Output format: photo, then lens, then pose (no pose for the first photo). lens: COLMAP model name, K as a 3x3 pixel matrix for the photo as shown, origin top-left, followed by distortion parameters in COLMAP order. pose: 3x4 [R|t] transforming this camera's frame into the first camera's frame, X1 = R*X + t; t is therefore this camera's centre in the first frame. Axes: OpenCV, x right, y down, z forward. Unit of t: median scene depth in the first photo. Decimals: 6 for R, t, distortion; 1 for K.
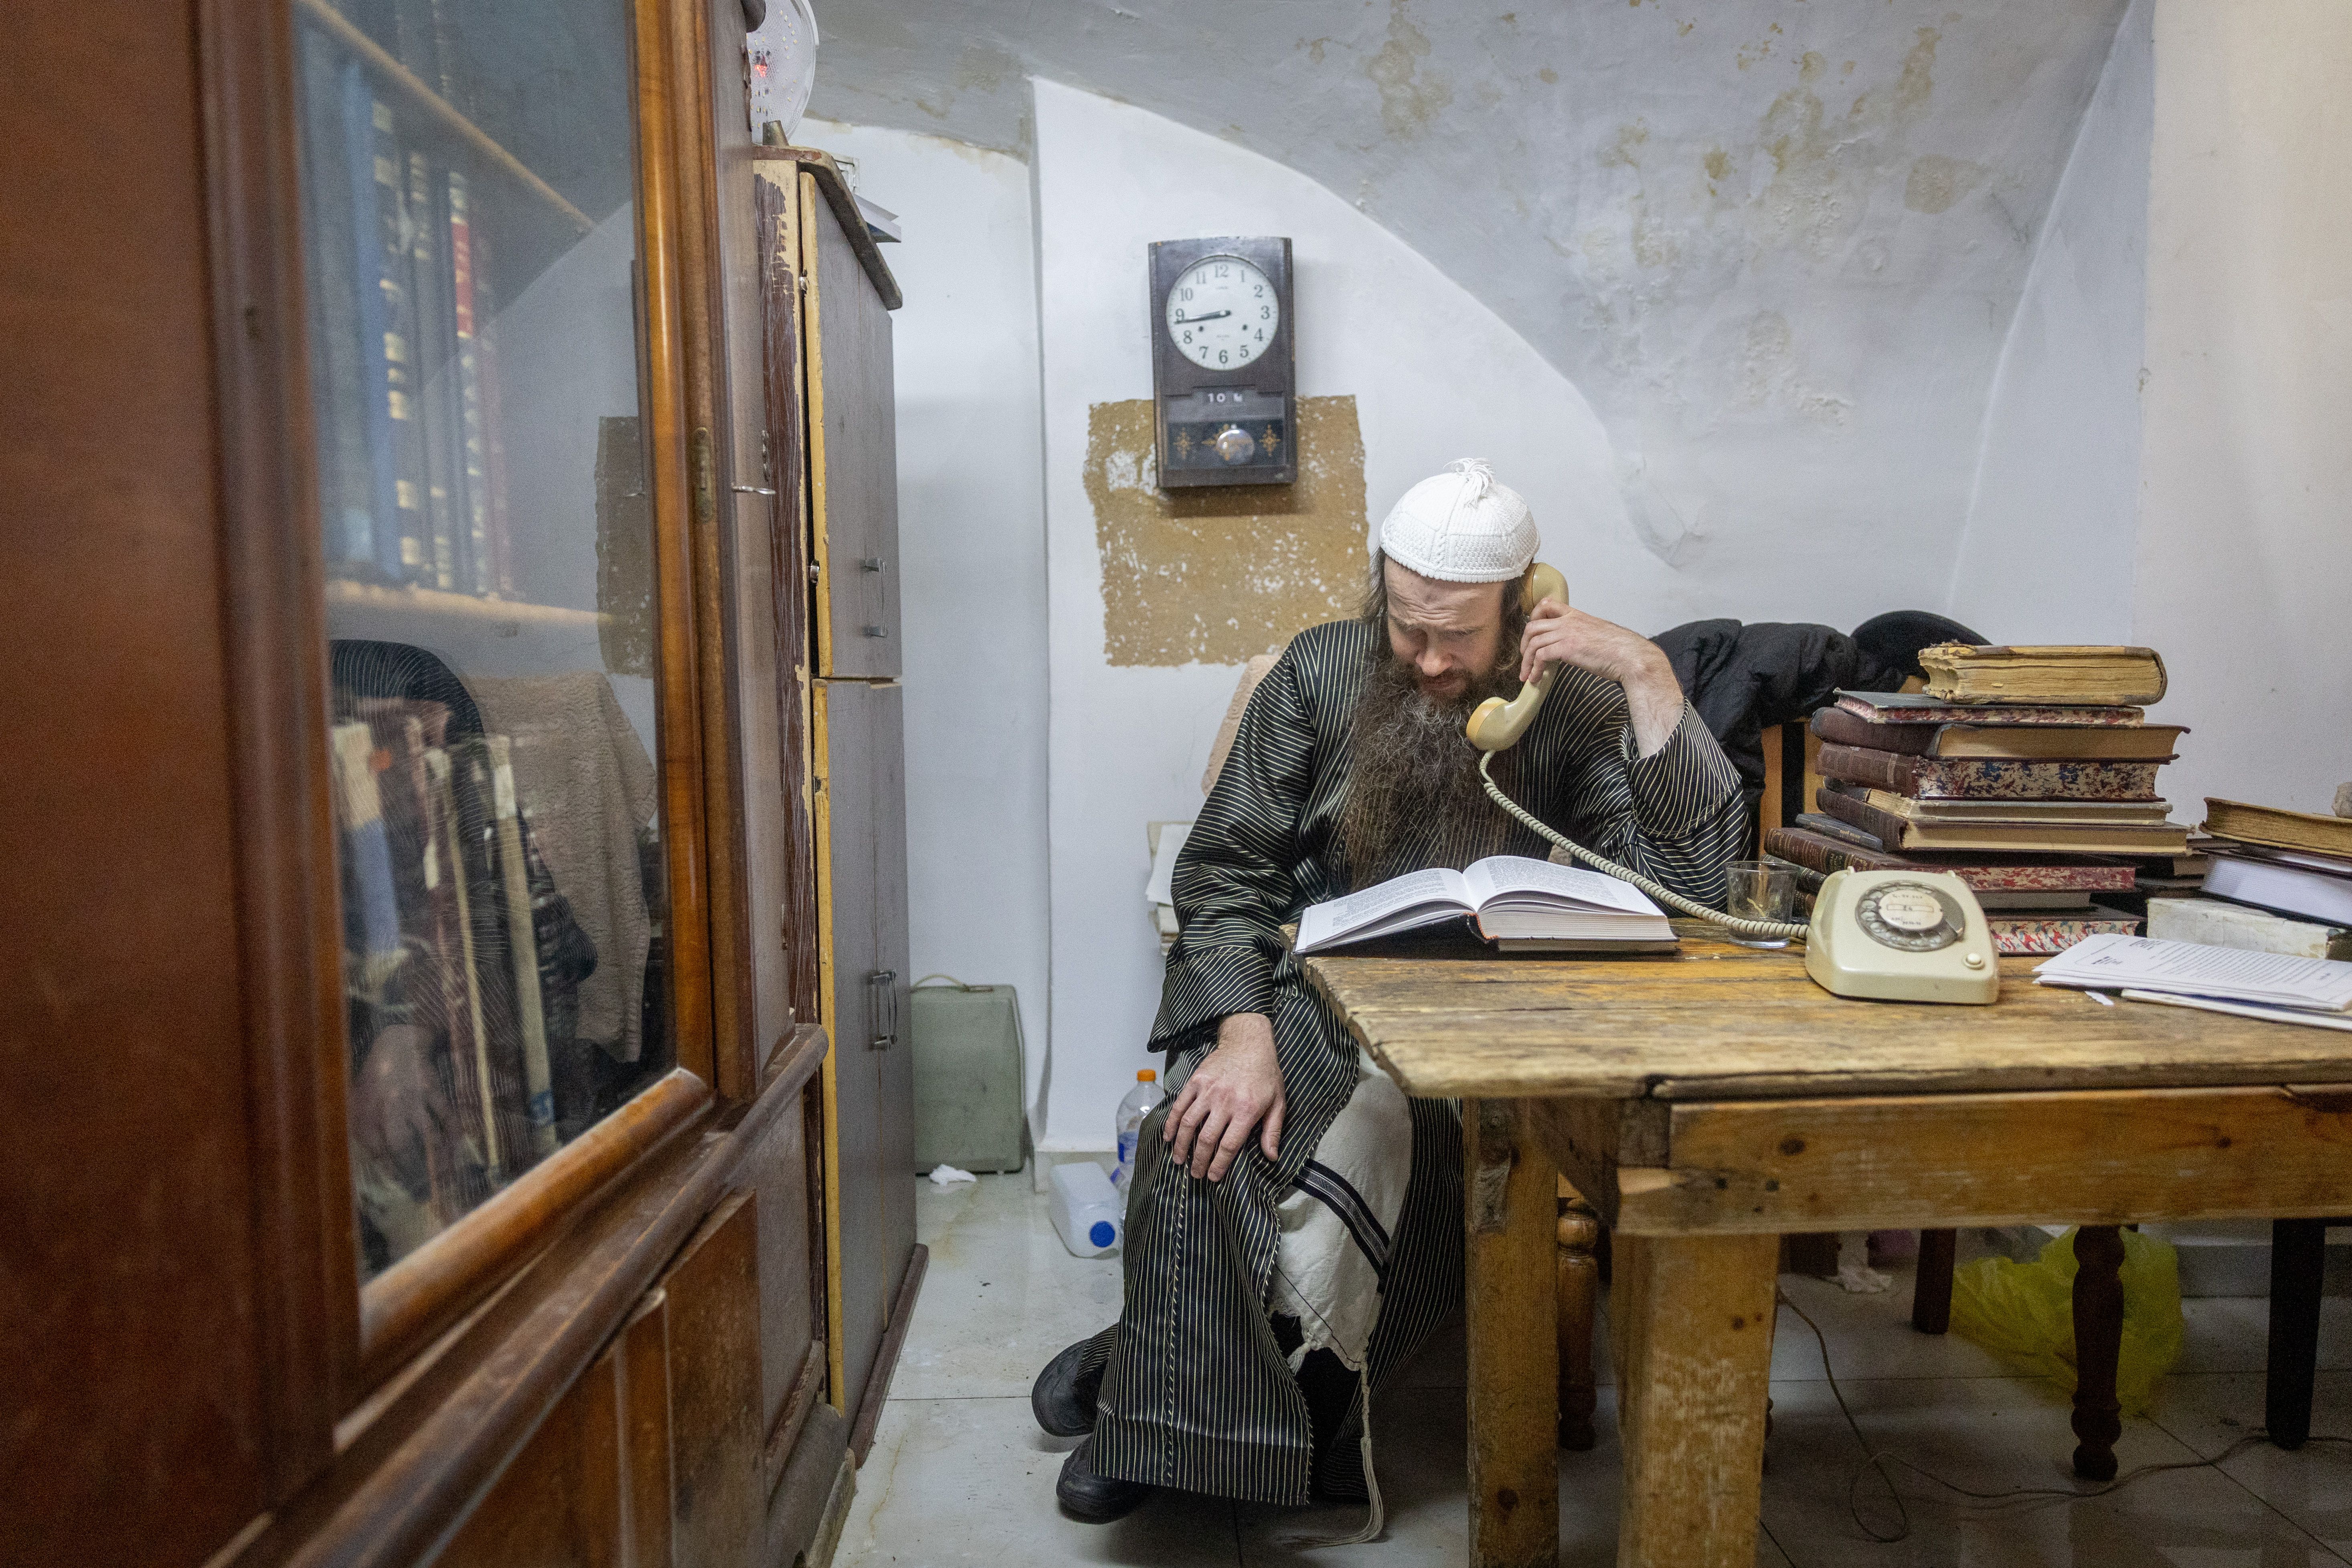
lens RADIAL K [[1823.3, 0, 1108.6], [0, 1823.3, 792.9], [0, 0, 1]] dist [0.008465, -0.014170]
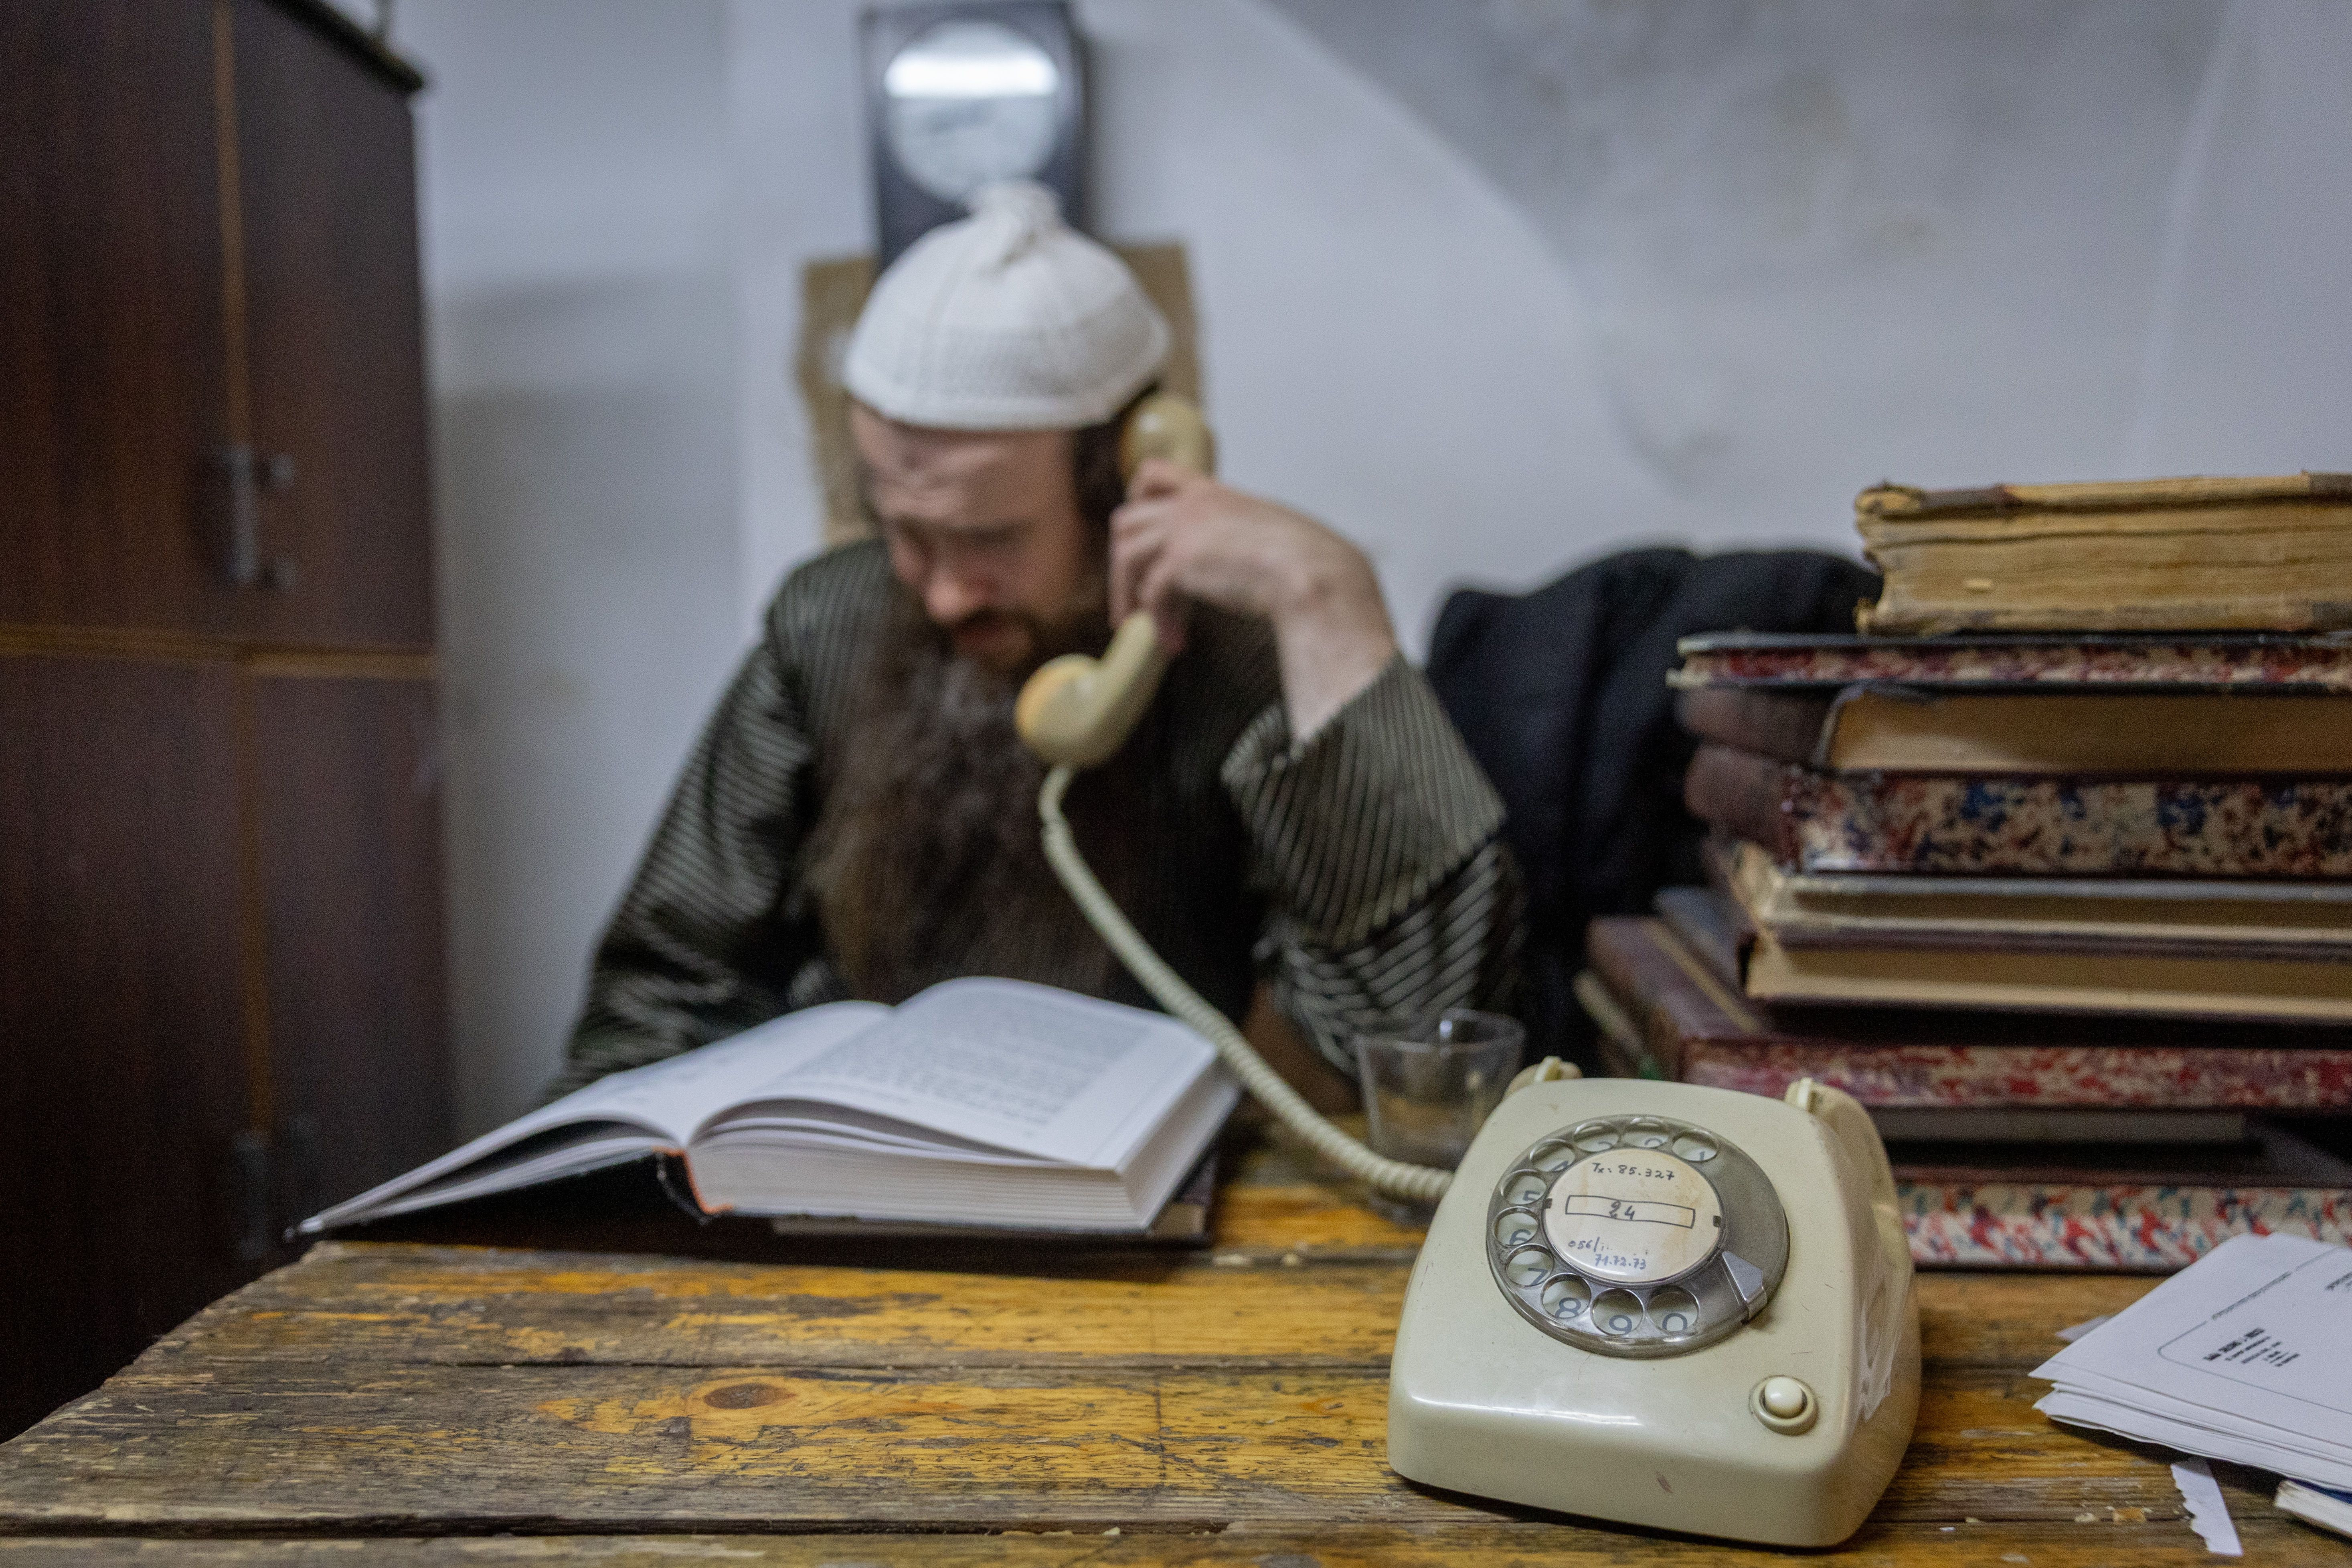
lens RADIAL K [[1958.8, 0, 1138.8], [0, 1958.8, 788.3], [0, 0, 1]] dist [0.014416, -0.021090]
pose [[0.996816, -0.000884, -0.079734, 0.200992], [-0.000614, 0.999824, -0.018757, -0.004451], [0.079736, 0.018747, 0.996640, 0.334465]]
